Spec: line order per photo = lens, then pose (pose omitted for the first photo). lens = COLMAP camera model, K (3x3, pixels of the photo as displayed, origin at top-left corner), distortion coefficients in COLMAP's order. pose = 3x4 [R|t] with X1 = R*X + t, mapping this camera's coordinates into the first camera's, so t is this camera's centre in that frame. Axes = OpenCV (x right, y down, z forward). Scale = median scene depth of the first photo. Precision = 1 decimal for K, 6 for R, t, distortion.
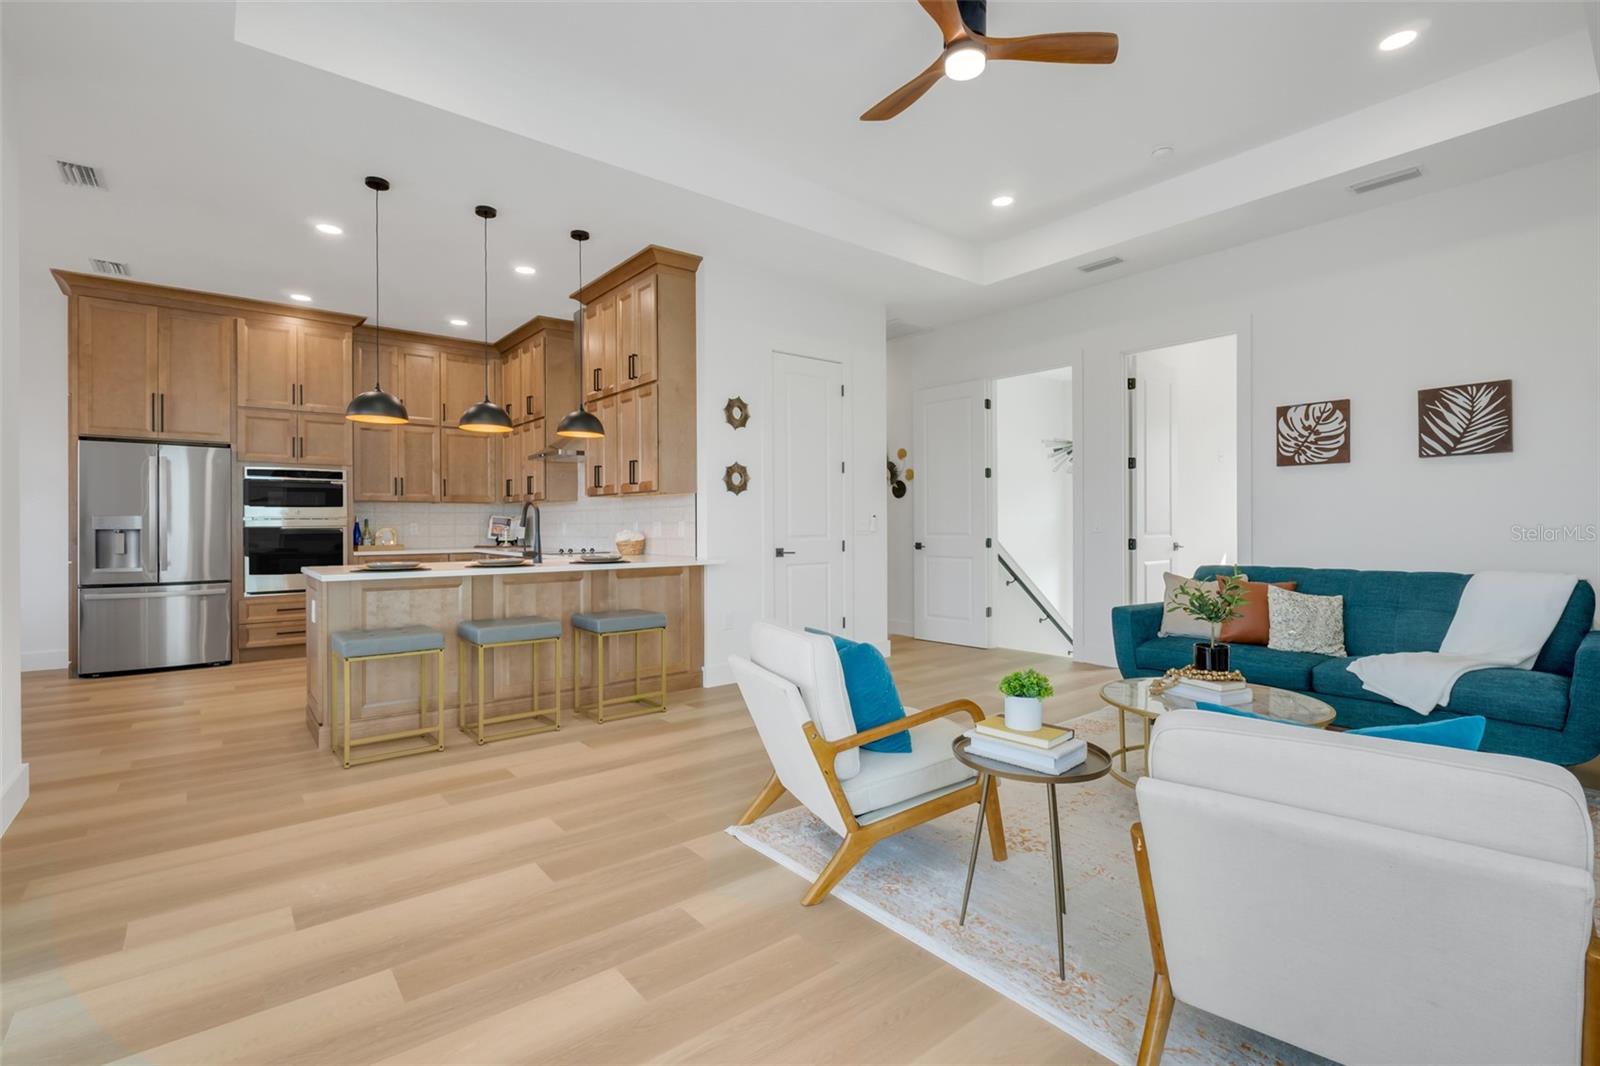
lens RADIAL K [[715.8, 0, 800.1], [0, 715.8, 523.2], [0, 0, 1]] dist [-0.006349, -0.000509]
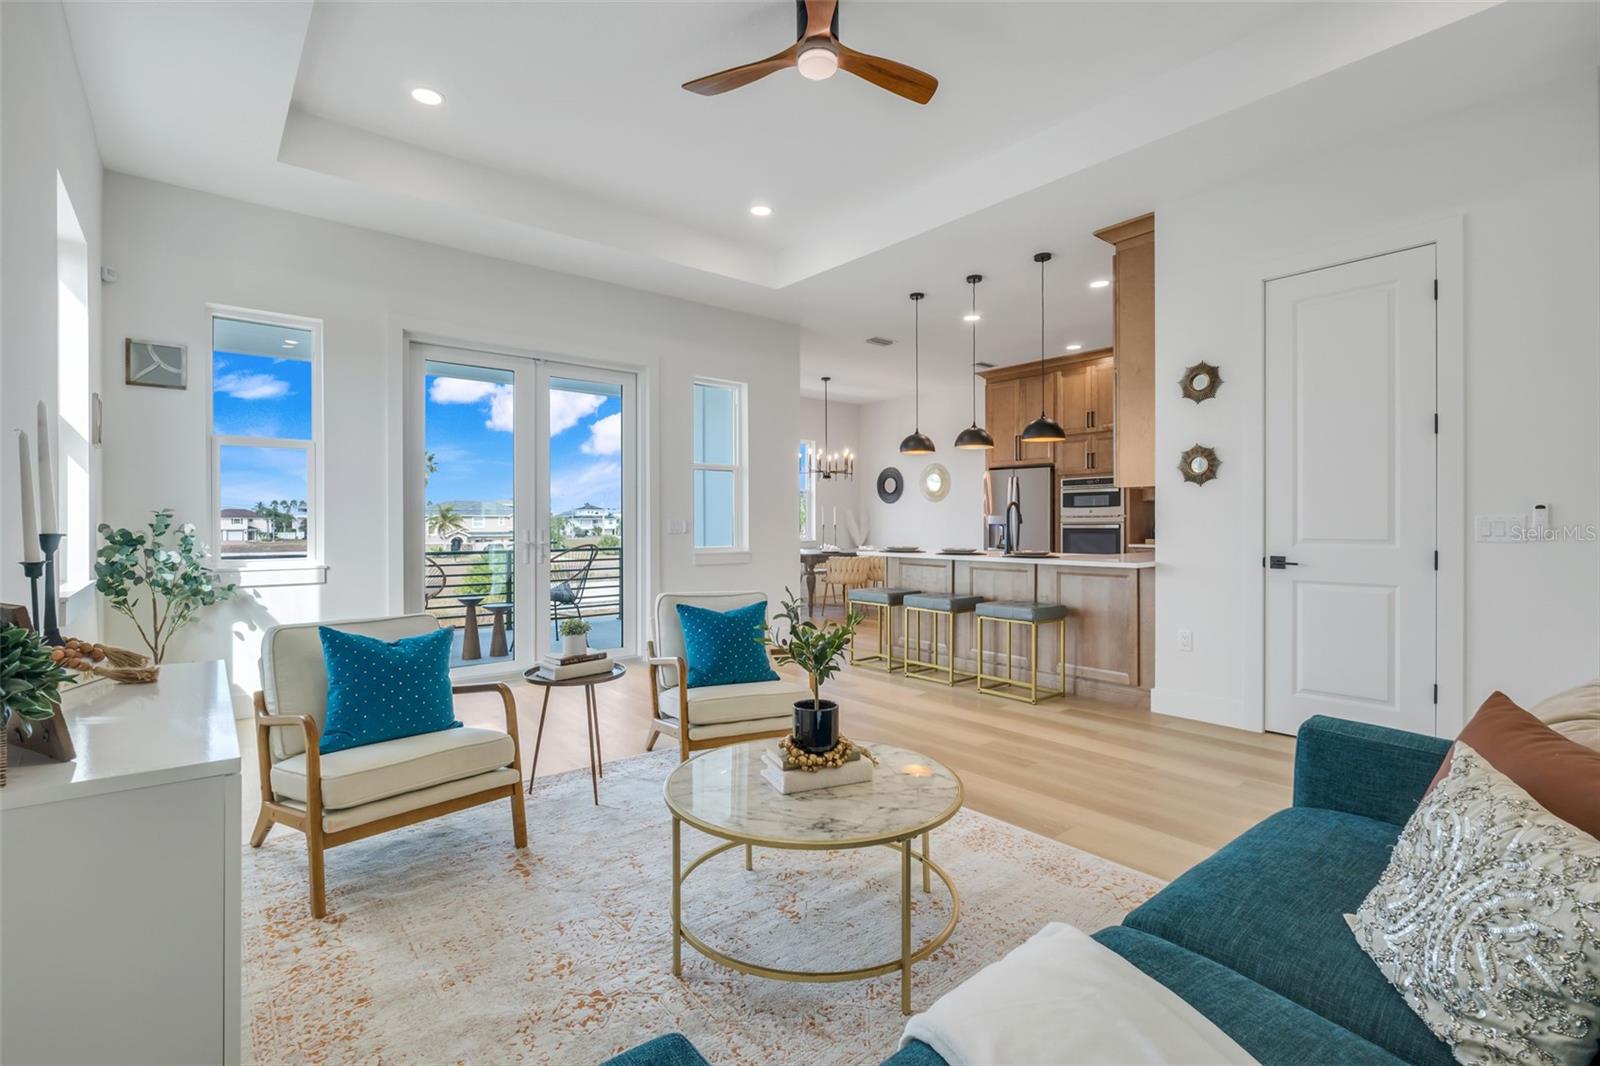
lens RADIAL K [[715.8, 0, 807.2], [0, 715.8, 530.2], [0, 0, 1]] dist [-0.006349, -0.000509]
pose [[0.026443, 0.016459, -0.999515, 0.796539], [0.004553, 0.999852, 0.016585, -0.005847], [0.999640, -0.004990, 0.026364, 0.619174]]
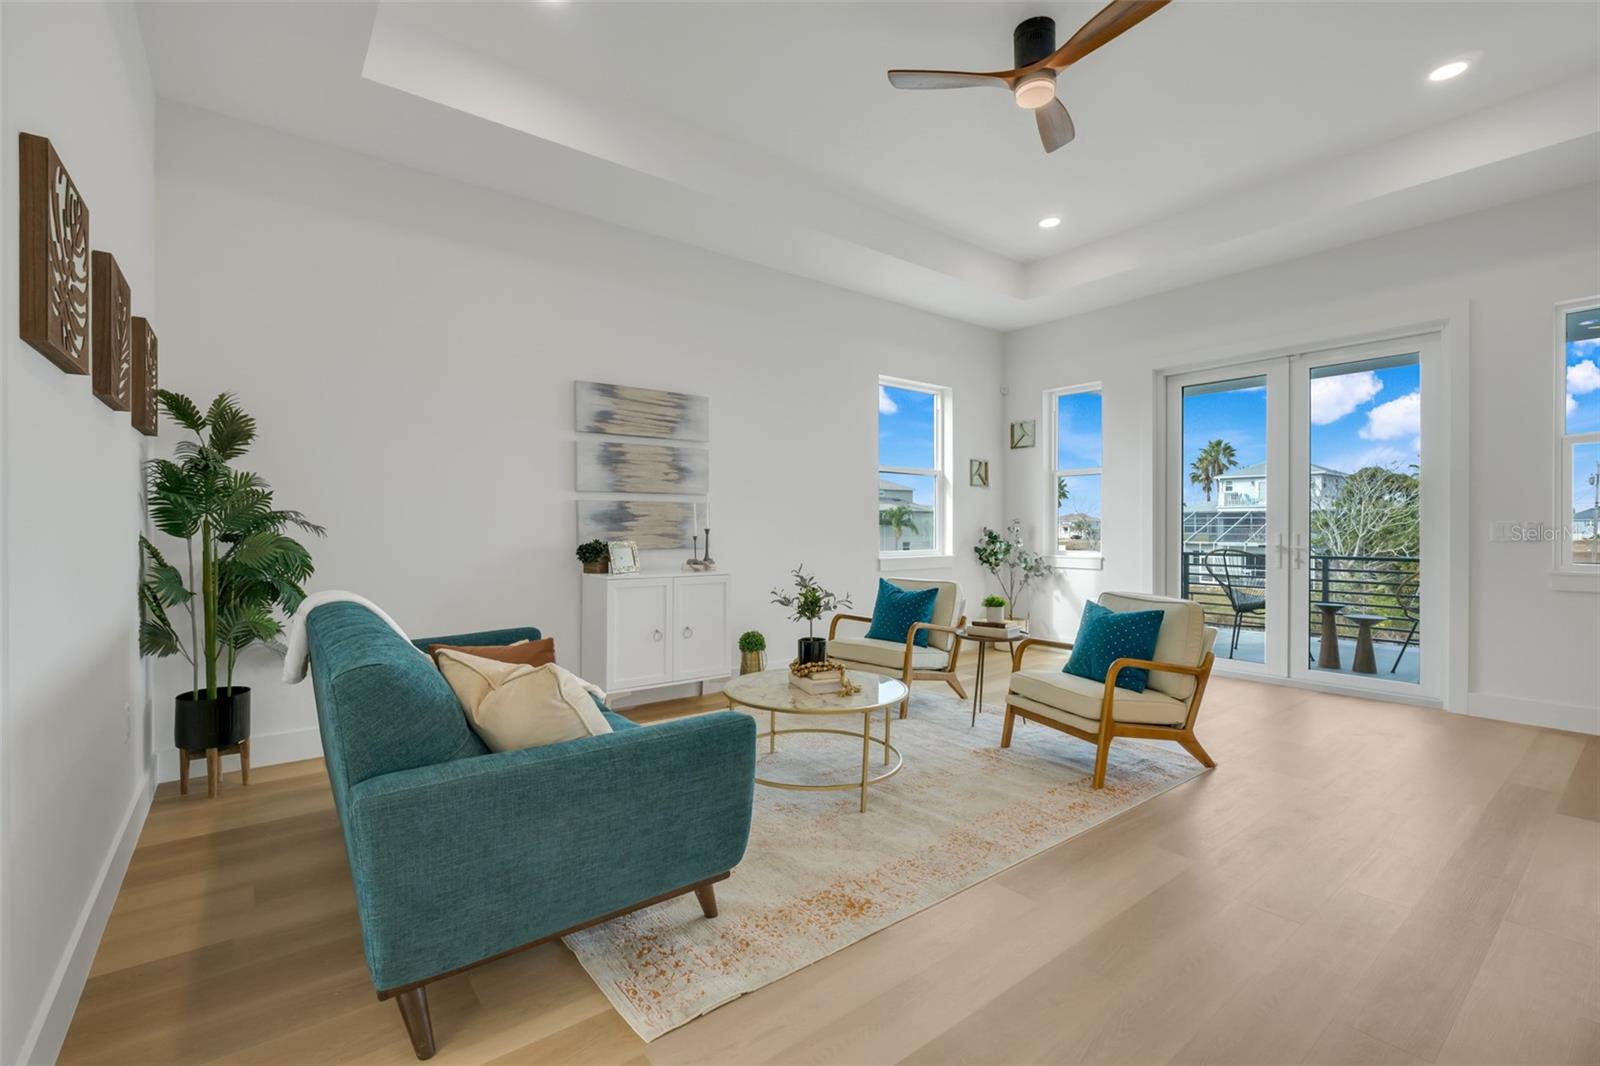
lens RADIAL K [[715.8, 0, 794.8], [0, 715.8, 526.5], [0, 0, 1]] dist [-0.006349, -0.000509]
pose [[-0.999827, 0.005135, 0.017876, 0.365404], [0.005060, 0.999978, -0.004237, 0.000130], [-0.017897, -0.004146, -0.999831, 1.339618]]
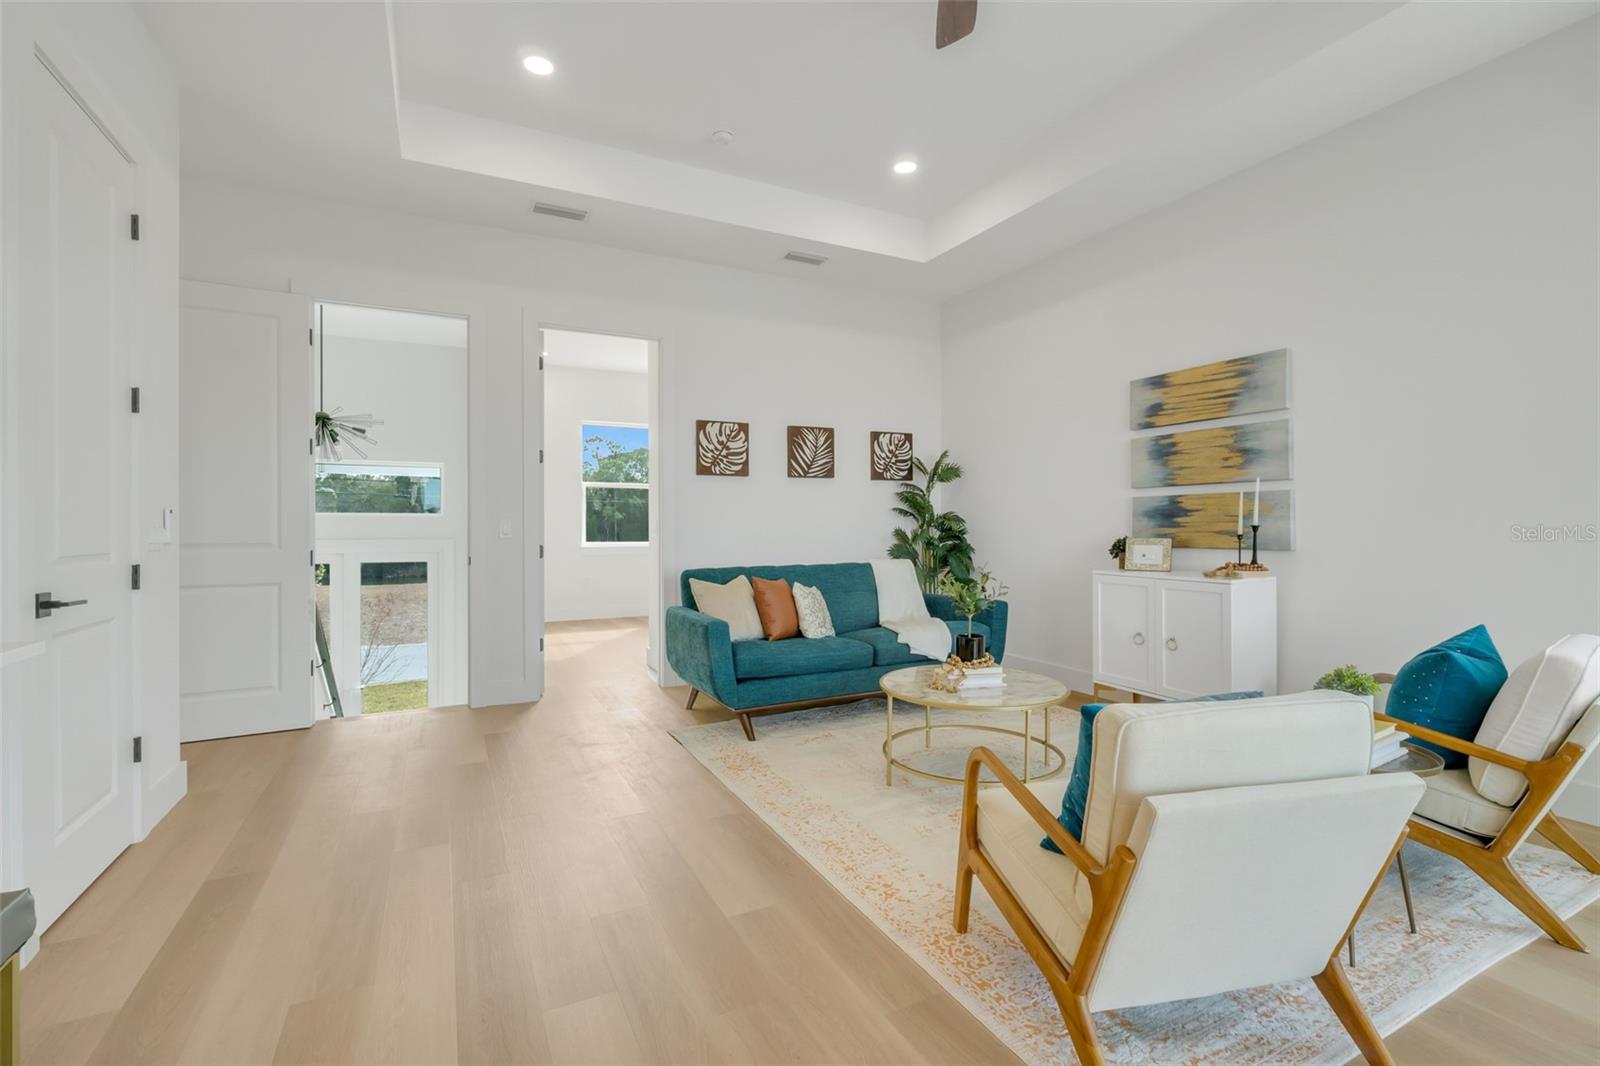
lens RADIAL K [[715.8, 0, 795.7], [0, 715.8, 525.5], [0, 0, 1]] dist [-0.006349, -0.000509]
pose [[0.206526, 0.004116, 0.978432, -0.371022], [0.000894, 0.999990, -0.004395, 0.002034], [-0.978441, 0.001782, 0.206521, 0.651974]]
